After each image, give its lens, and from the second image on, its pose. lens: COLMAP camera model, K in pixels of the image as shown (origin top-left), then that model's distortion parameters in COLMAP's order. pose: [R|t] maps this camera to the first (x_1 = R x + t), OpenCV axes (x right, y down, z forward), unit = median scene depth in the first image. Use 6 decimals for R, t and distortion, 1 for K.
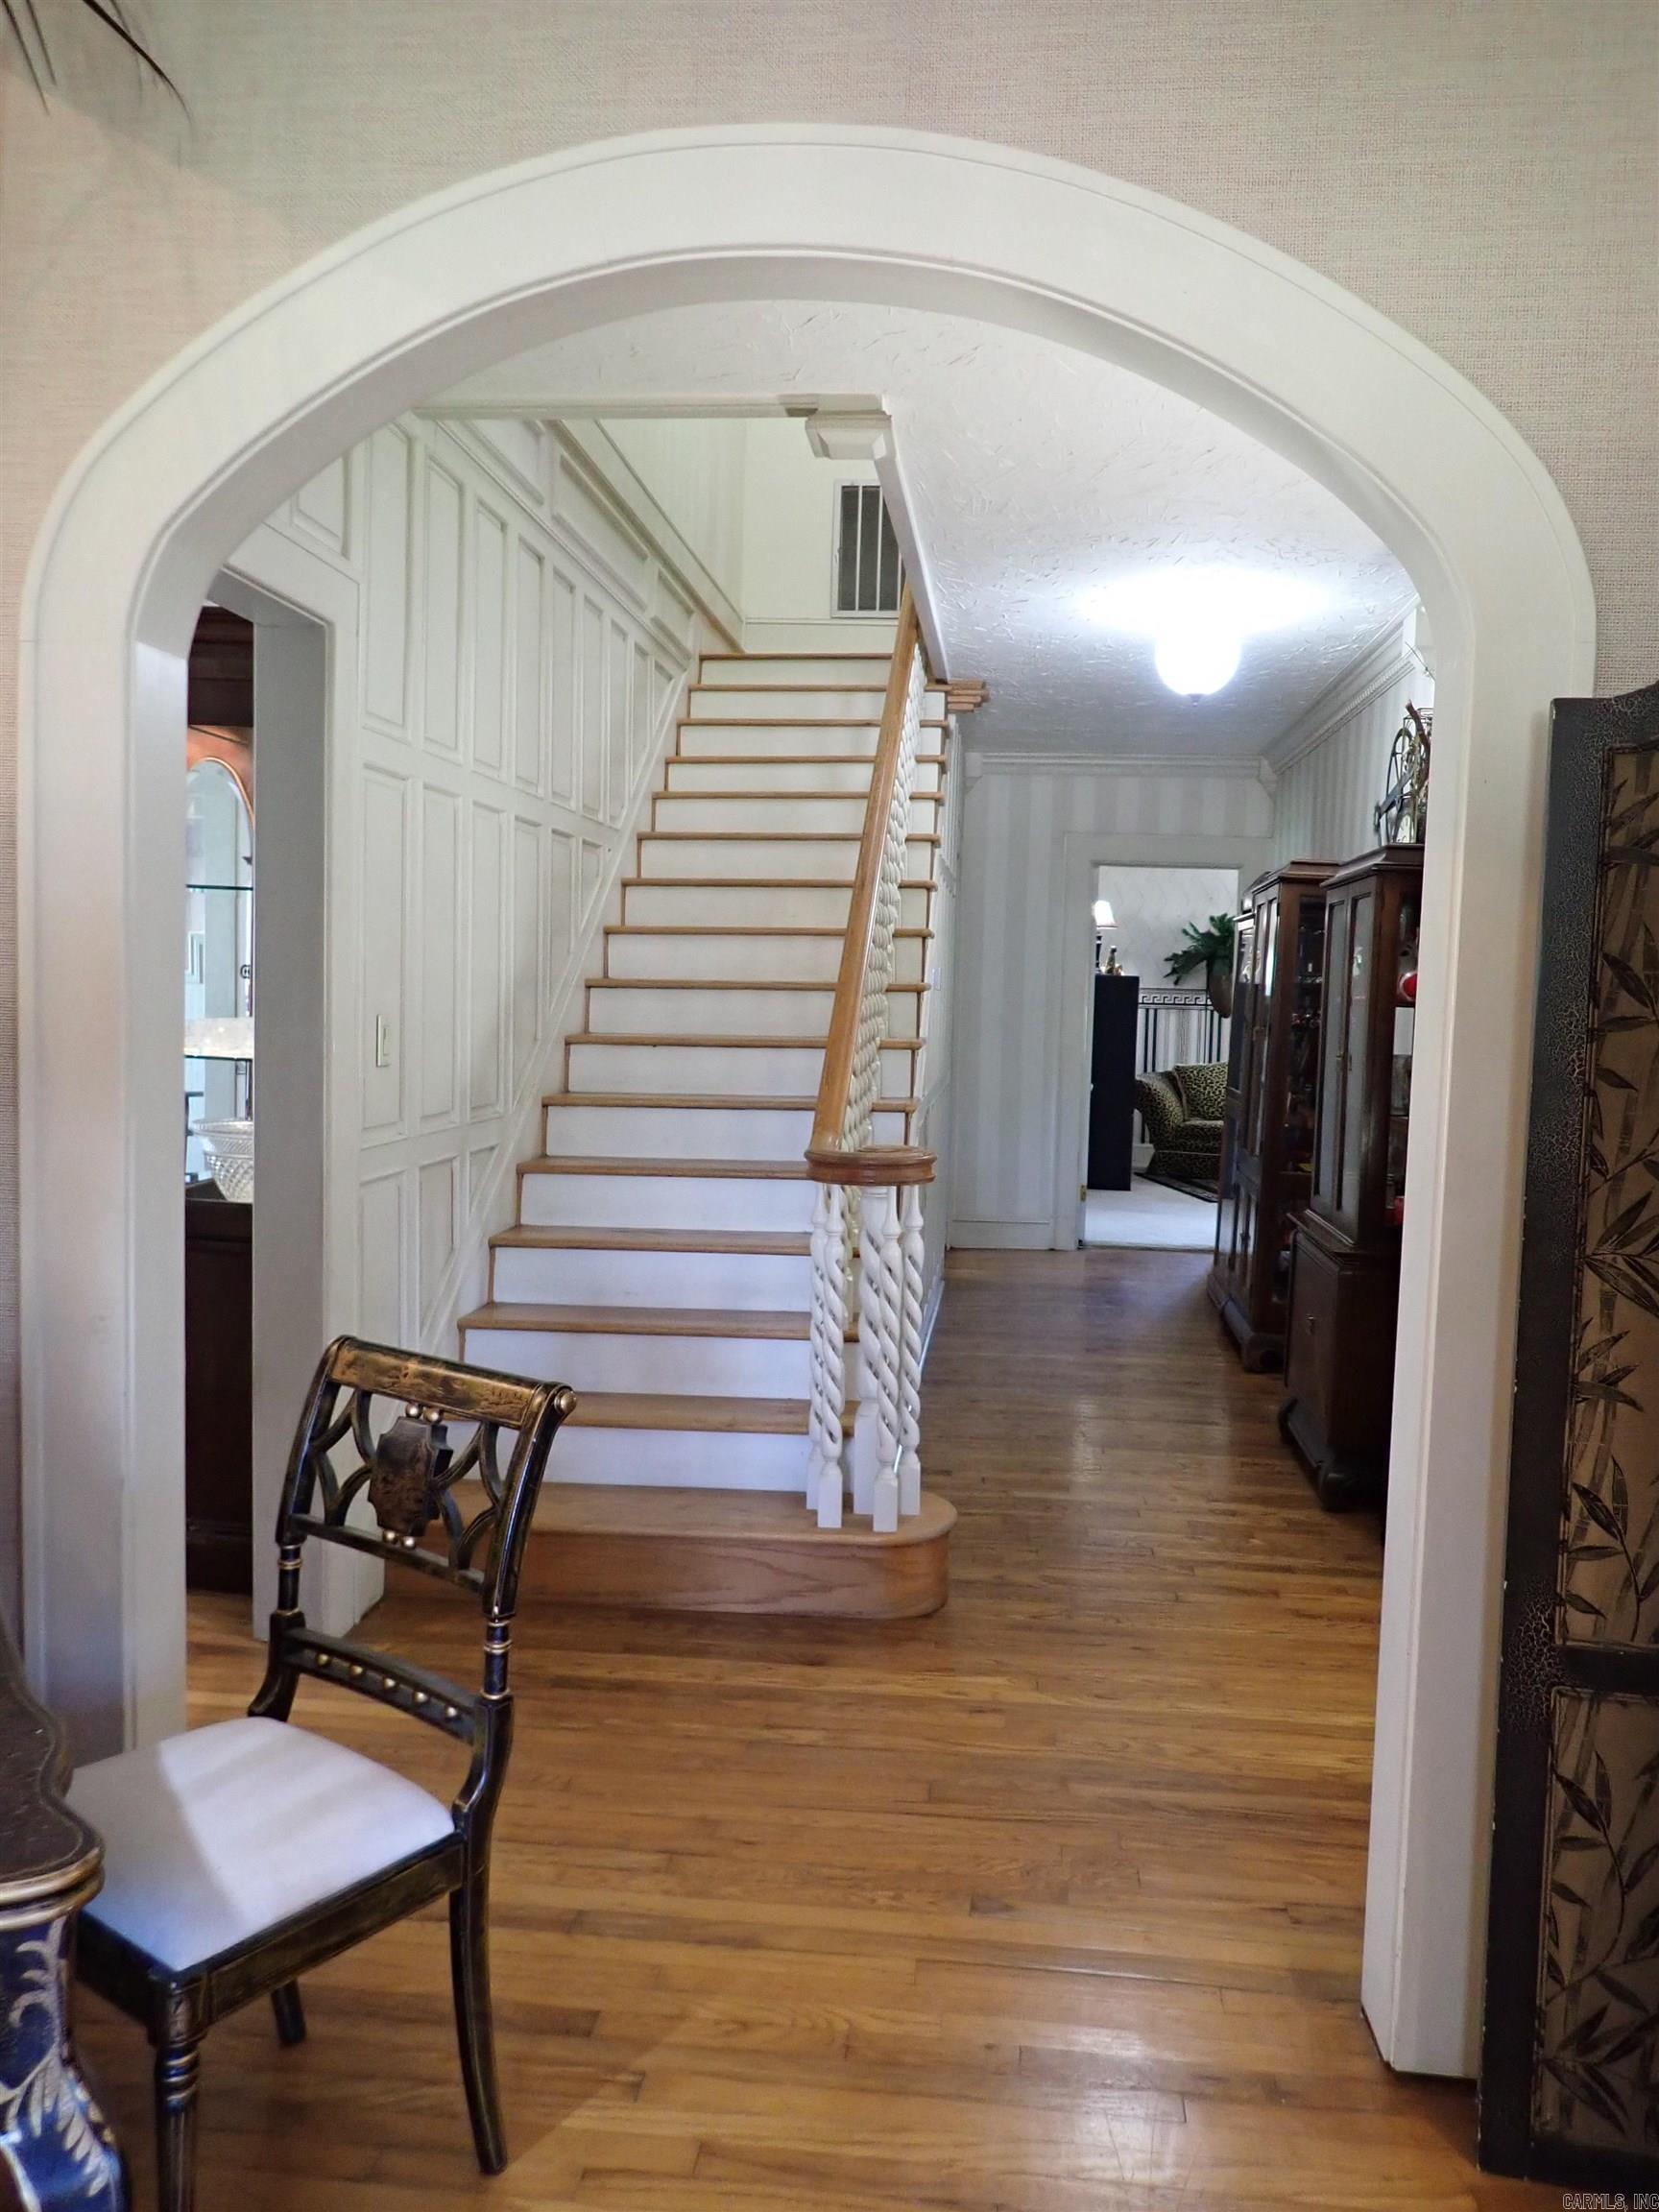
lens RADIAL K [[1598.7, 0, 829.5], [0, 1598.7, 1106.0], [0, 0, 1]] dist [-0.000542, -0.007489]
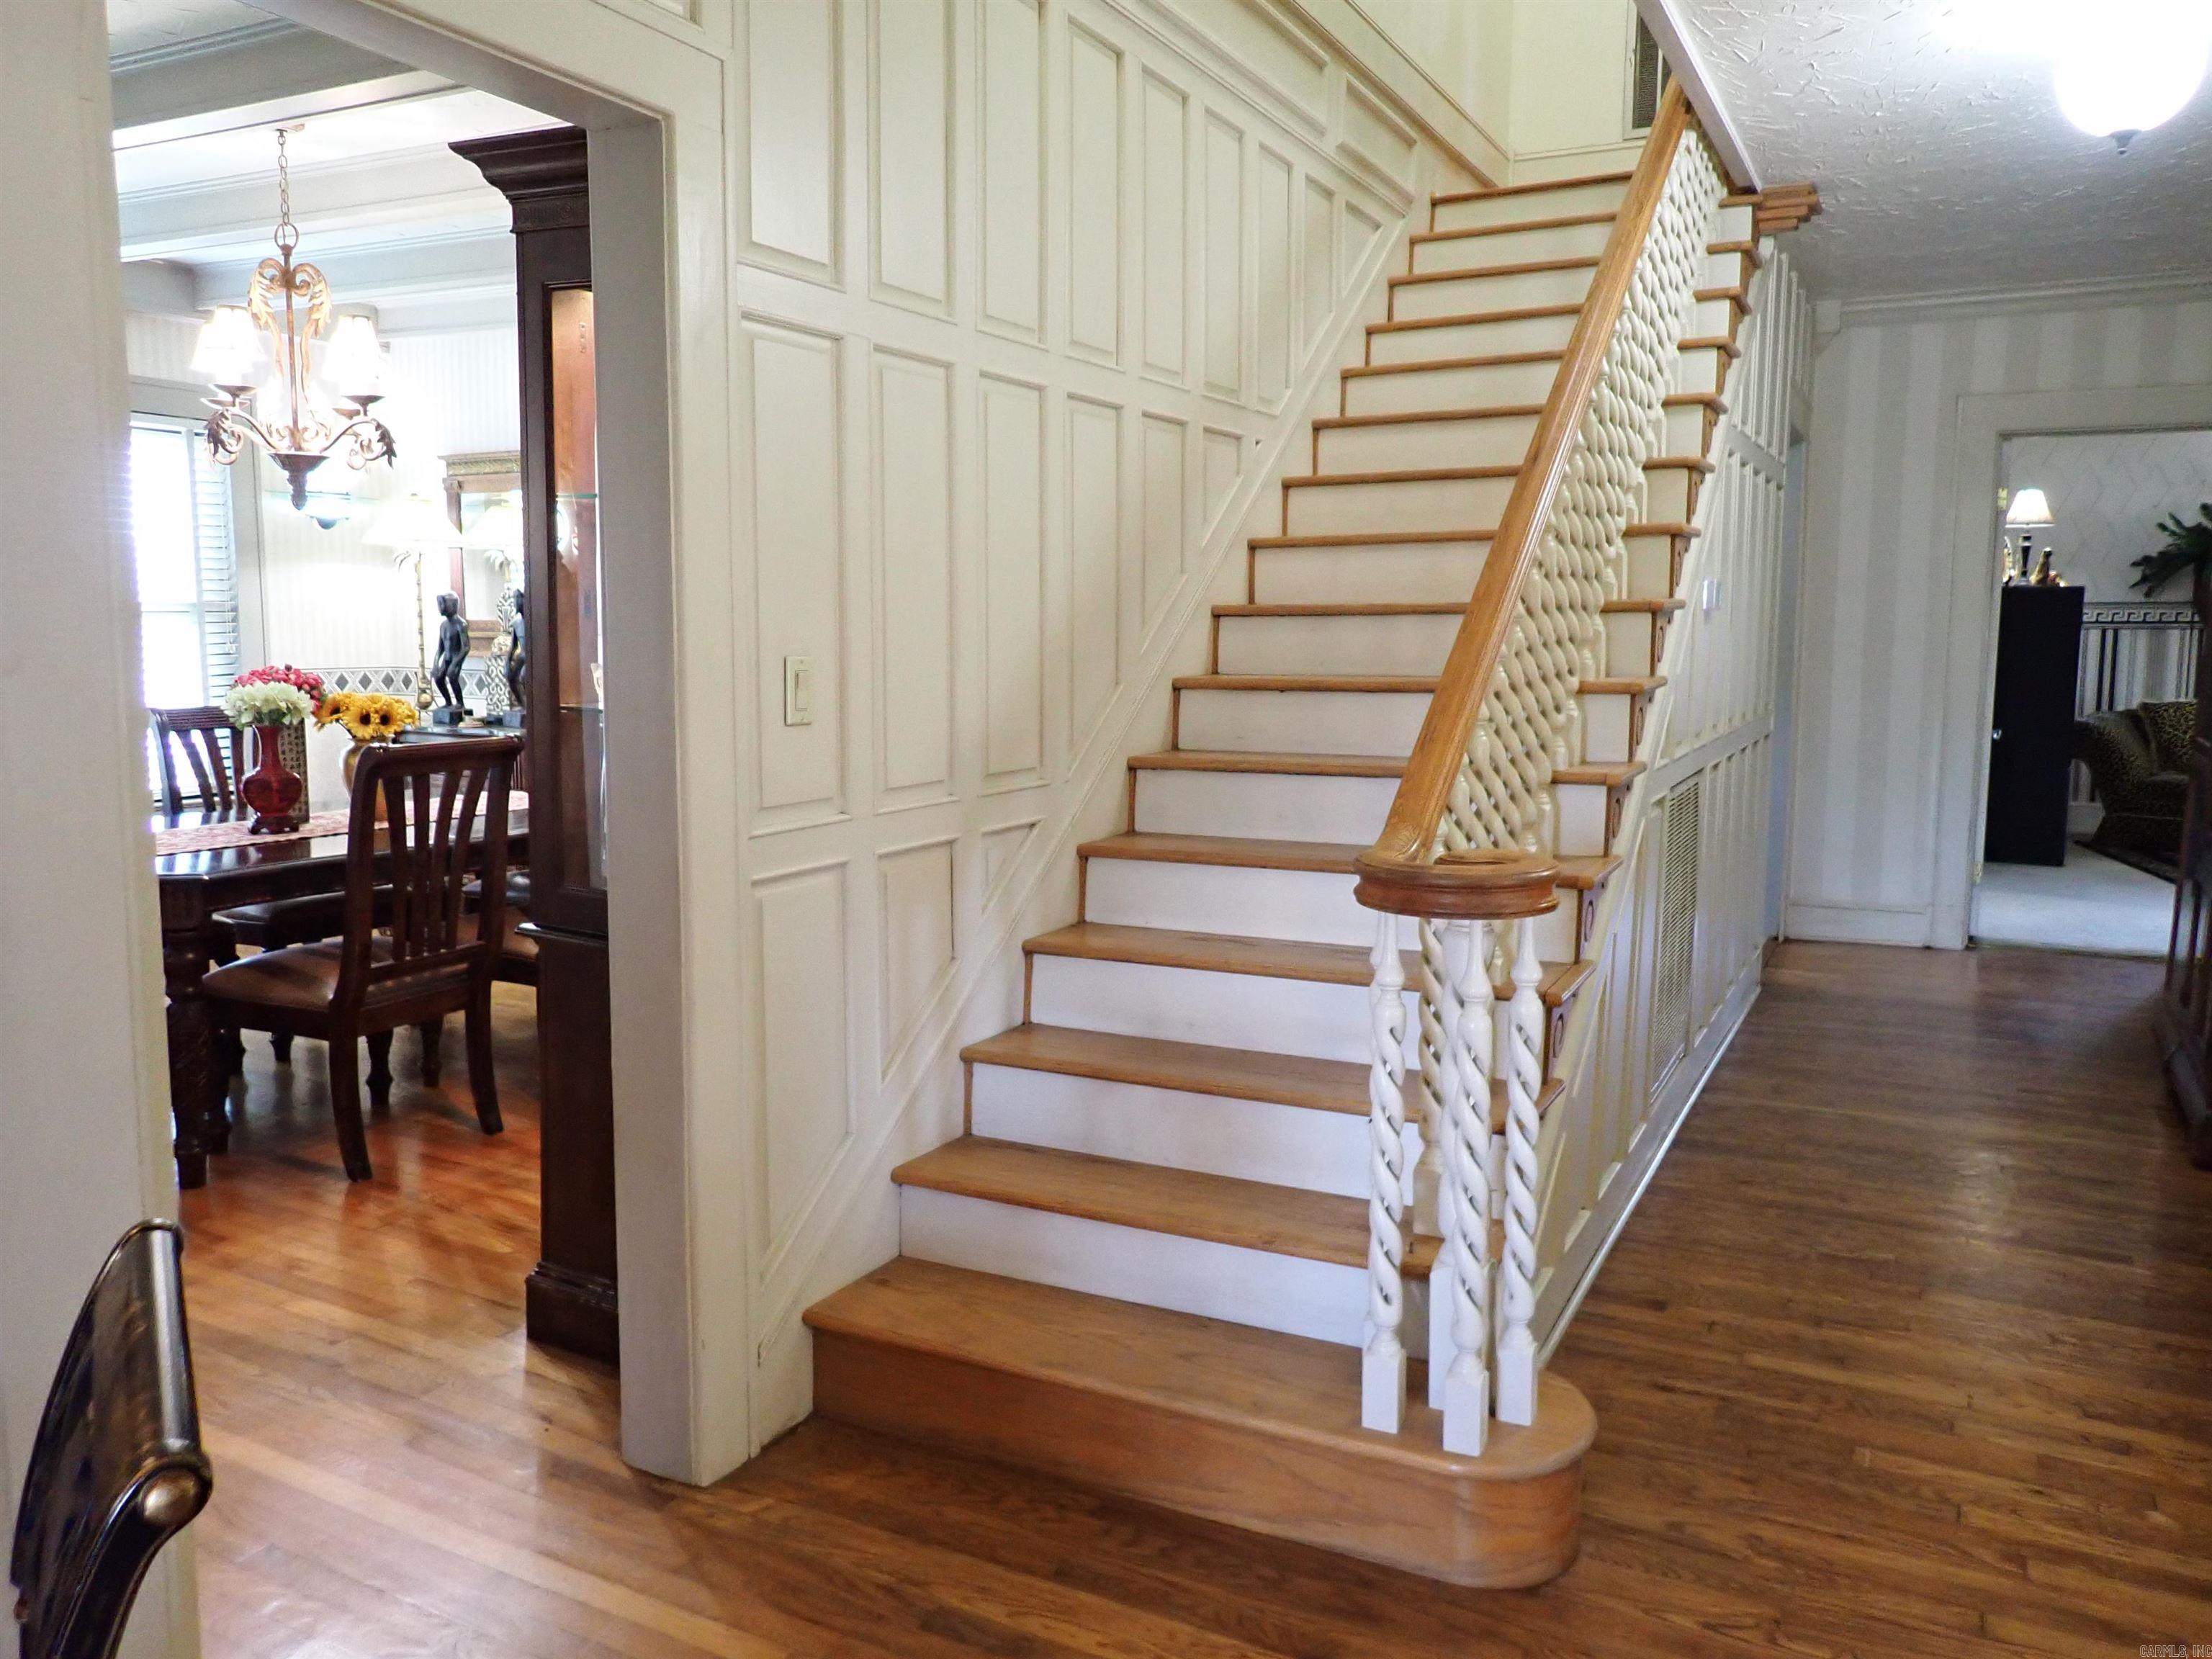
lens RADIAL K [[1598.7, 0, 1097.5], [0, 1598.7, 802.9], [0, 0, 1]] dist [-0.000542, -0.007489]
pose [[0.927703, 0.018903, -0.372840, 0.087967], [-0.004210, 0.999183, 0.040185, -0.013422], [0.373295, -0.035710, 0.927025, 0.234515]]
